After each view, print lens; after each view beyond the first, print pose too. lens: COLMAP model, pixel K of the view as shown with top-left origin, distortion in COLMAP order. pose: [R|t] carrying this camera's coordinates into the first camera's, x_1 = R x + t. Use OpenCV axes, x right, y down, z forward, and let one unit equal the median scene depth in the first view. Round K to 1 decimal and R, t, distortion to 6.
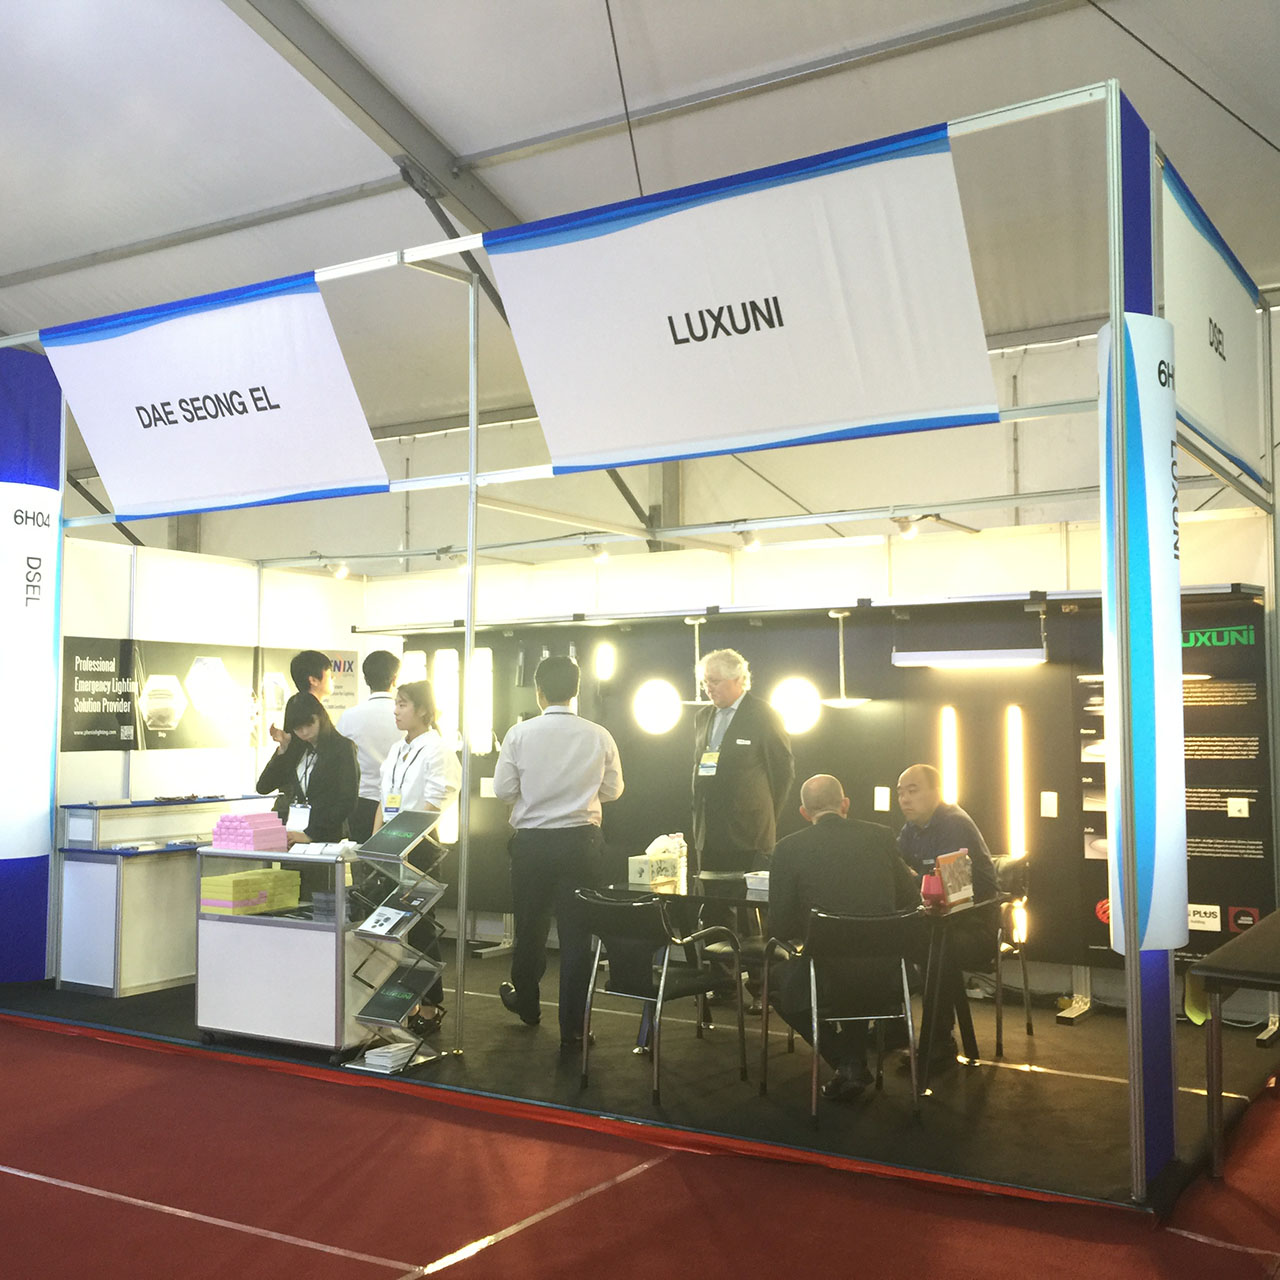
lens RADIAL K [[1444.4, 0, 638.9], [0, 1444.4, 637.2], [0, 0, 1]] dist [0.027738, 0.000000]
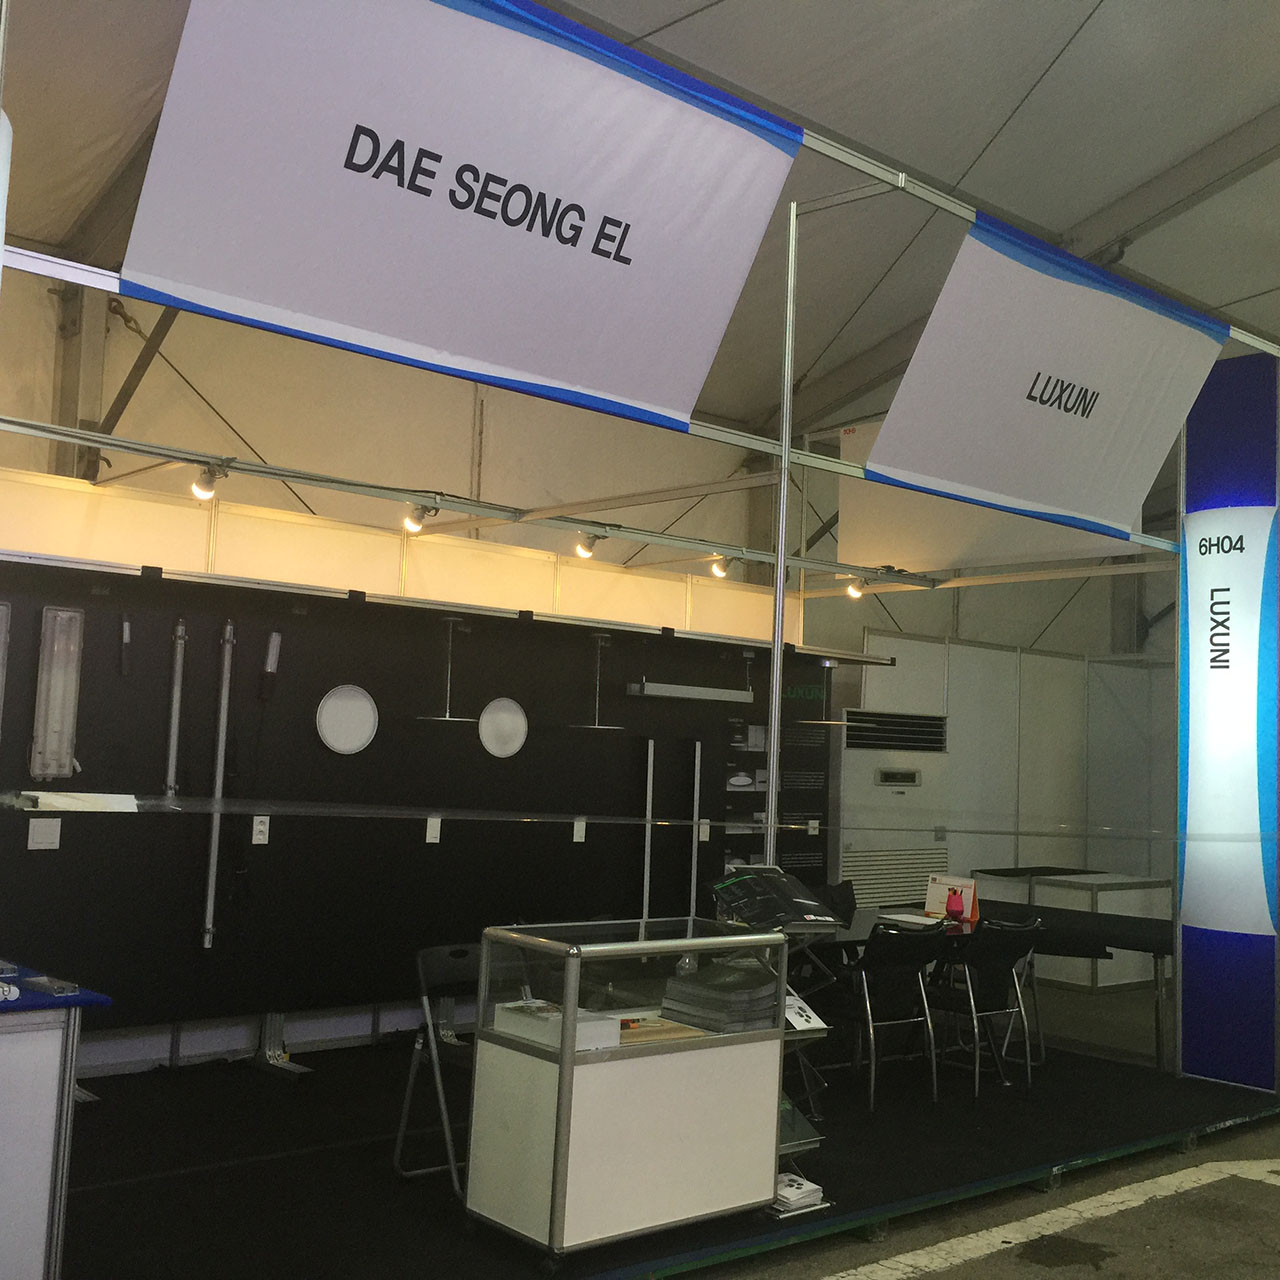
lens RADIAL K [[1444.4, 0, 639.1], [0, 1444.4, 641.3], [0, 0, 1]] dist [0.027738, 0.000000]
pose [[0.282146, 0.089602, 0.955178, -0.835532], [-0.093045, 0.993491, -0.065712, 0.051837], [-0.954849, -0.070334, 0.288646, 0.776373]]
